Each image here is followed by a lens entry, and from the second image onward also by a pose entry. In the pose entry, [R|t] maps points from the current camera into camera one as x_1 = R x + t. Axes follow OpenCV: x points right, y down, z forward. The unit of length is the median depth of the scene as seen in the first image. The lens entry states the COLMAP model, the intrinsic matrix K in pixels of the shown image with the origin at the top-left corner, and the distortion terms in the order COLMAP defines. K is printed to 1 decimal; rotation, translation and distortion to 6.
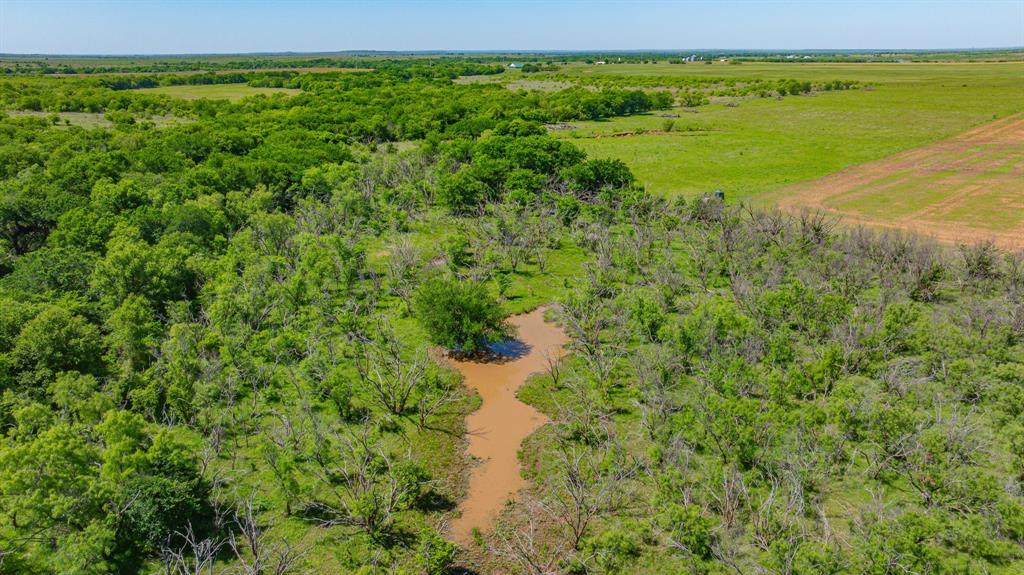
lens RADIAL K [[711.8, 0, 512.0], [0, 711.8, 287.5], [0, 0, 1]] dist [-0.036715, 0.030239]
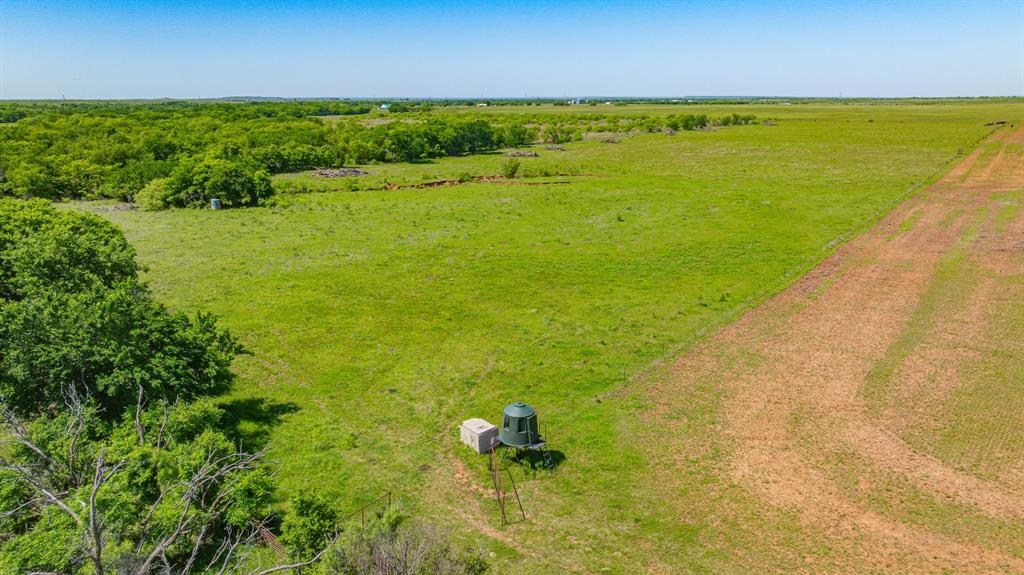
lens RADIAL K [[711.8, 0, 512.0], [0, 711.8, 287.5], [0, 0, 1]] dist [-0.036715, 0.030239]
pose [[0.989875, -0.031836, 0.138326, 0.103328], [0.040362, 0.997425, -0.059274, -0.066708], [-0.136083, 0.064257, 0.988611, 0.299349]]
